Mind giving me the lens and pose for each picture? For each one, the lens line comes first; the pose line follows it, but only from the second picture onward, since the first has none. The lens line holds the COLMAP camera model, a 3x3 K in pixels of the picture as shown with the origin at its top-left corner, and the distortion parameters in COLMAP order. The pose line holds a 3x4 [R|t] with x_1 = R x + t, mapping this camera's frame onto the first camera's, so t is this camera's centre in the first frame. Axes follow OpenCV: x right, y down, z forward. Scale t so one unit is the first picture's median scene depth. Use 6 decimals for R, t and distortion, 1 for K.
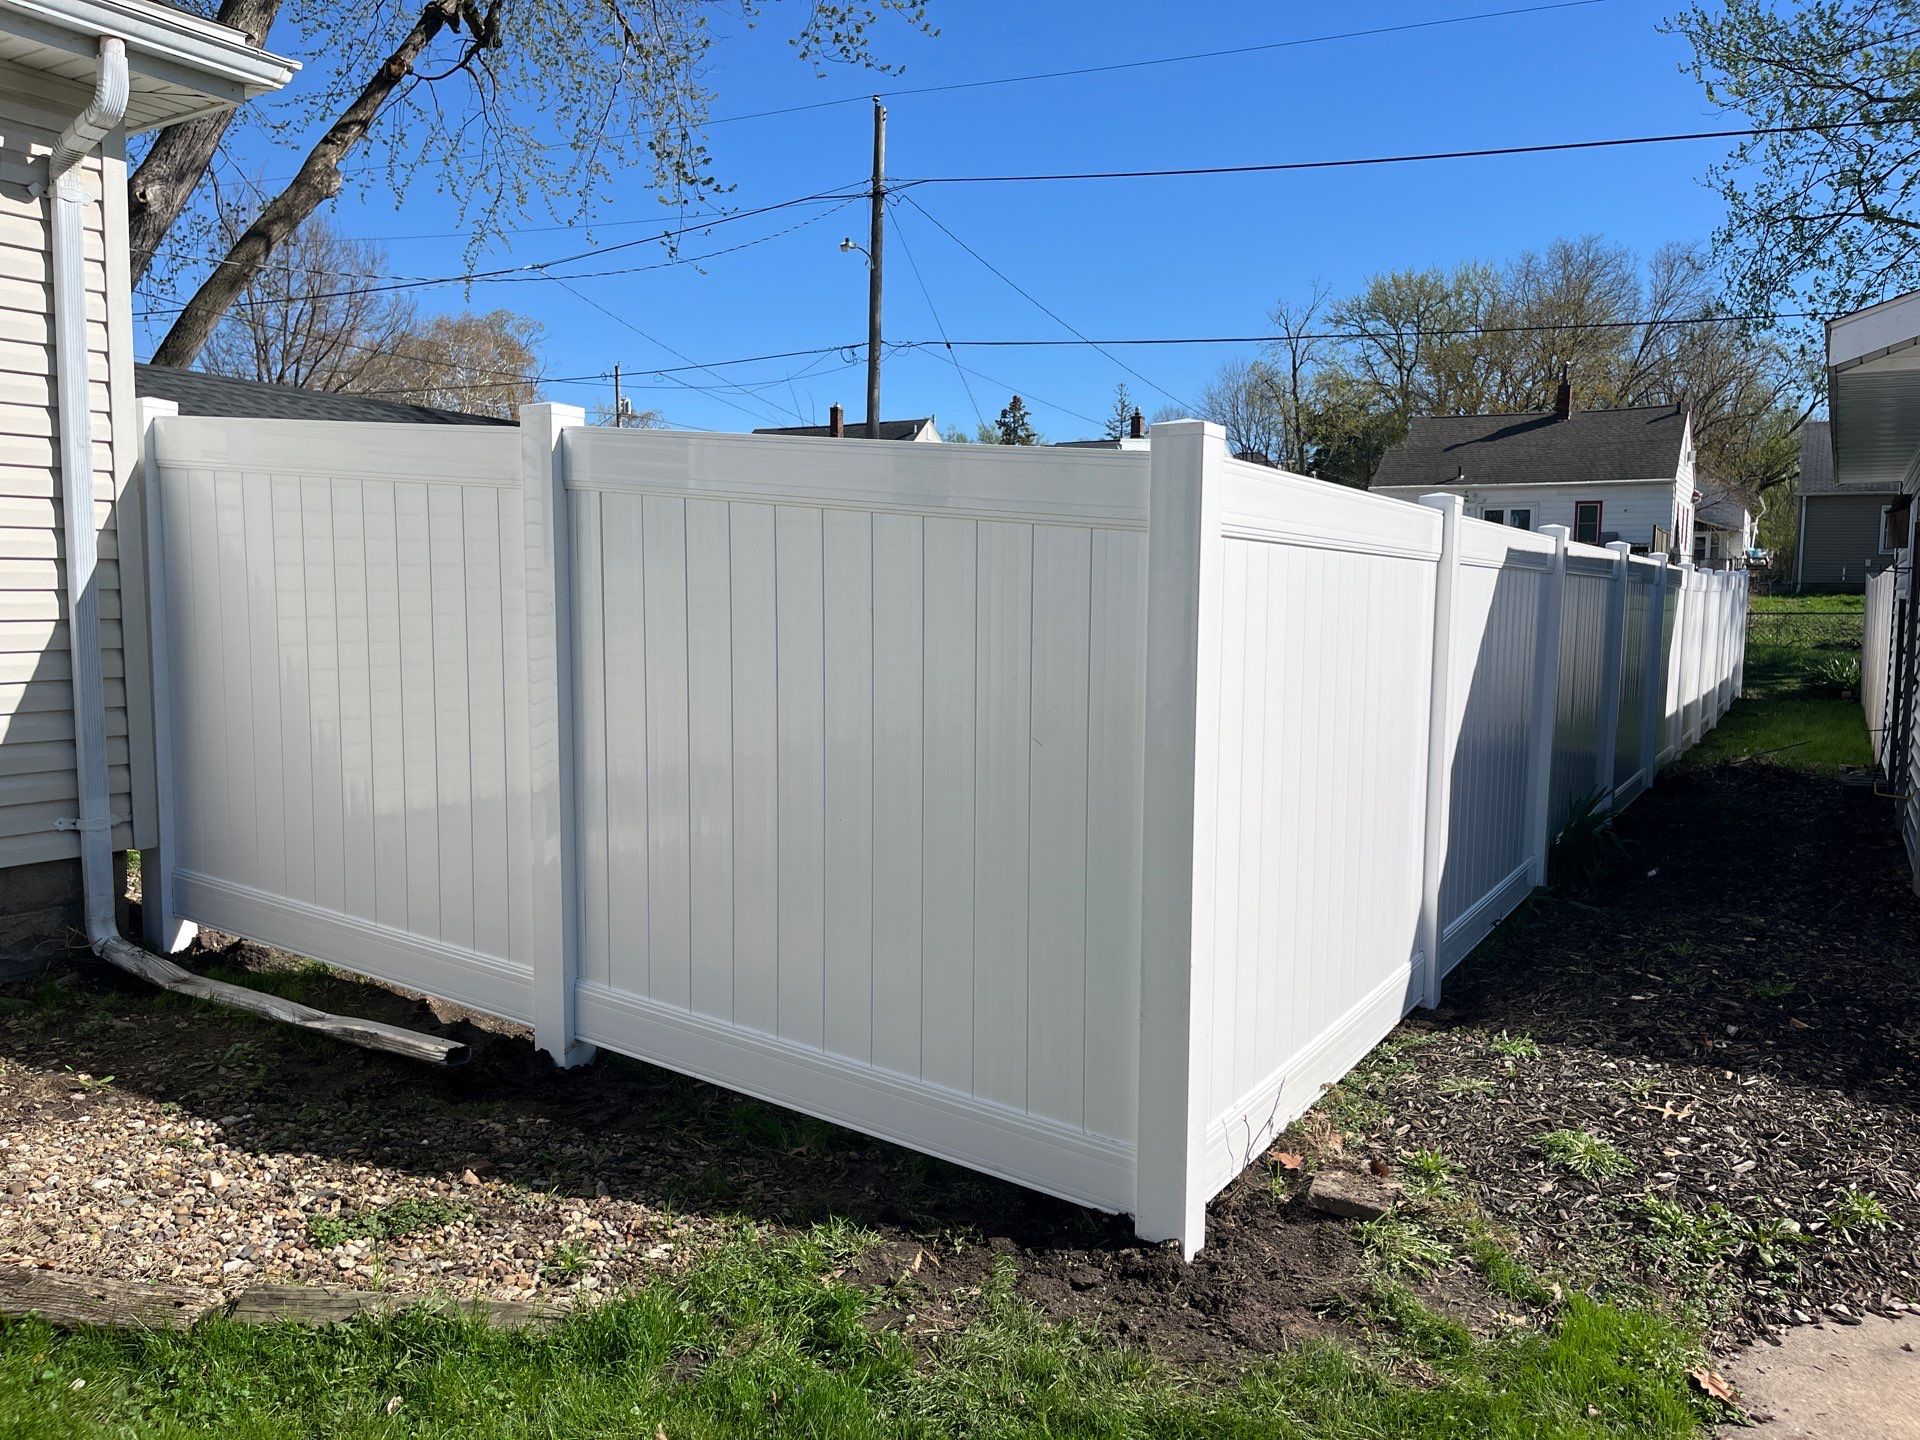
lens RADIAL K [[1443.7, 0, 982.2], [0, 1443.7, 728.3], [0, 0, 1]] dist [0.067121, -0.089237]
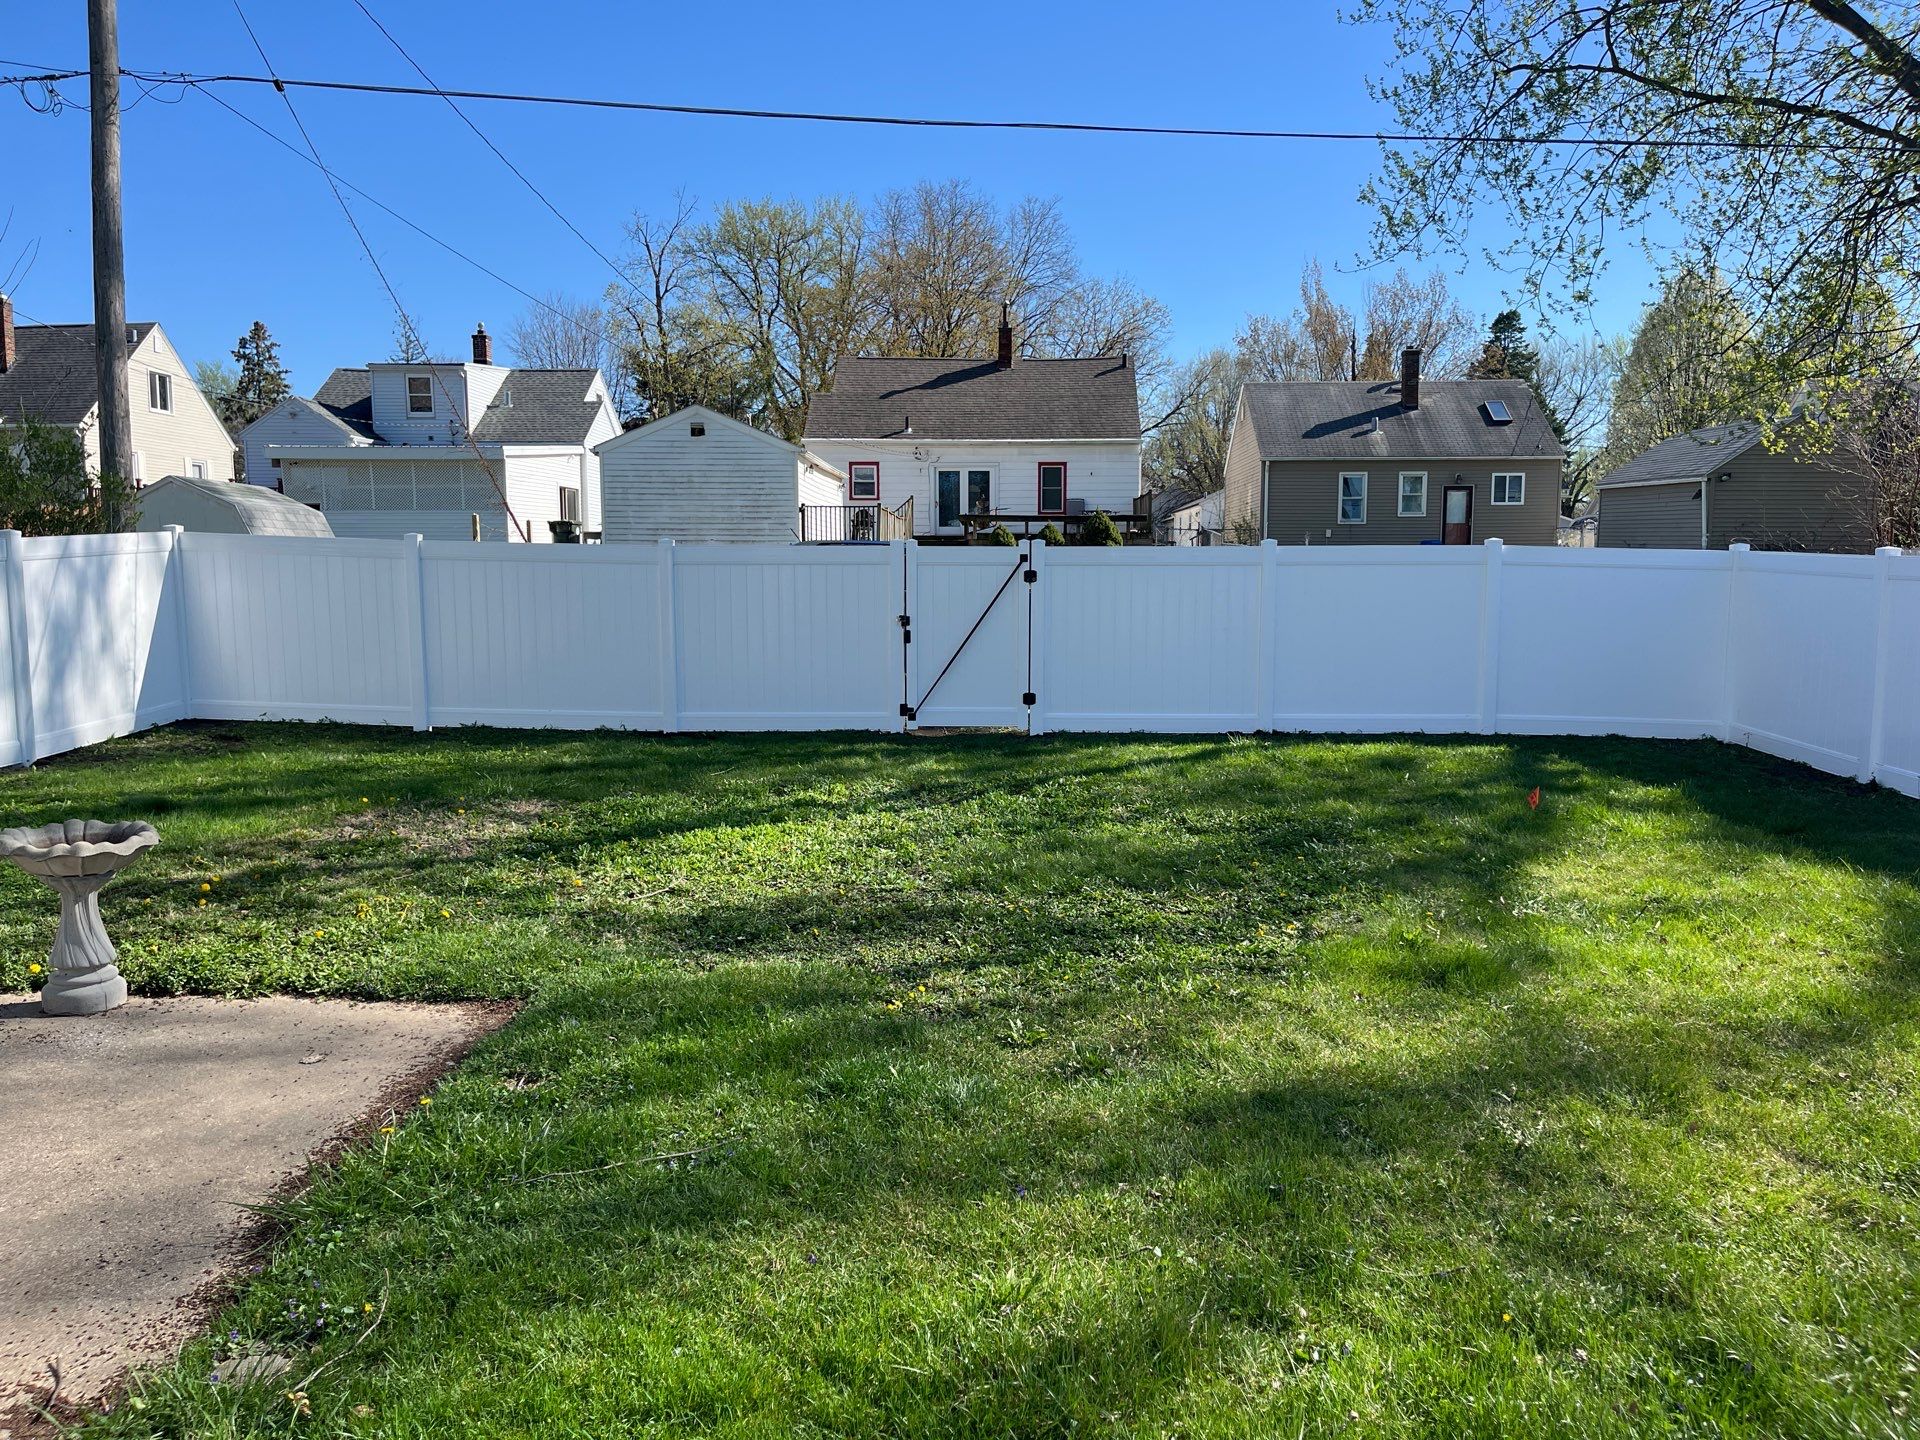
lens RADIAL K [[1443.7, 0, 982.2], [0, 1443.7, 728.3], [0, 0, 1]] dist [0.067121, -0.089237]
pose [[0.883821, -0.062875, 0.463580, -0.028989], [0.053130, 0.998006, 0.034066, -0.026719], [-0.464798, -0.005479, 0.885400, 0.234576]]
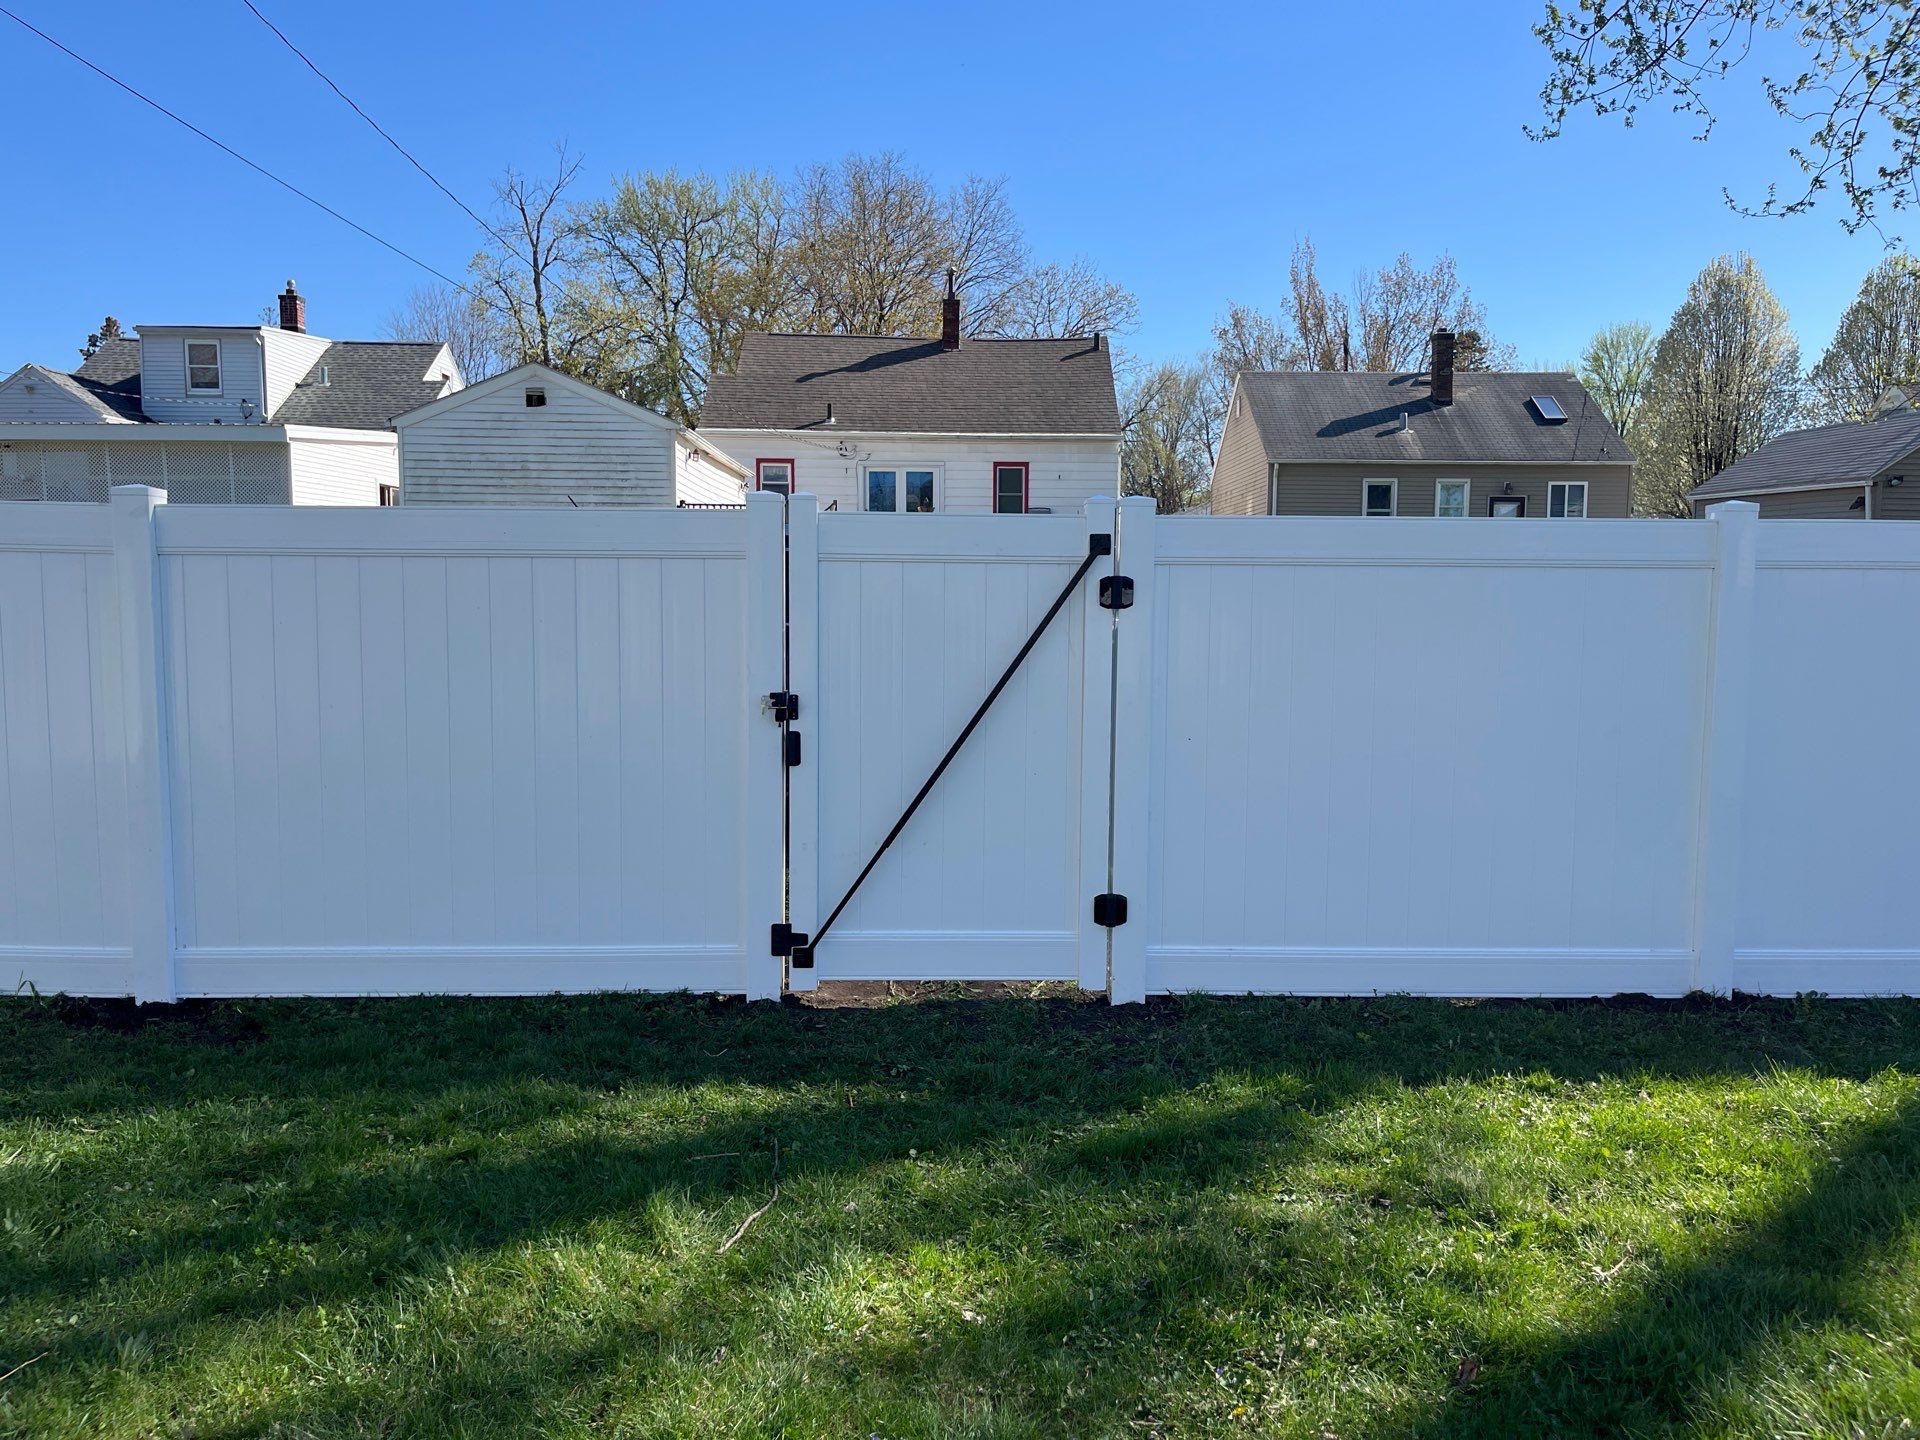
lens RADIAL K [[1443.7, 0, 982.2], [0, 1443.7, 728.3], [0, 0, 1]] dist [0.067121, -0.089237]
pose [[0.860091, -0.051459, 0.507538, 0.042098], [0.049910, 0.998615, 0.016670, -0.037508], [-0.507693, 0.010994, 0.861468, 0.379992]]
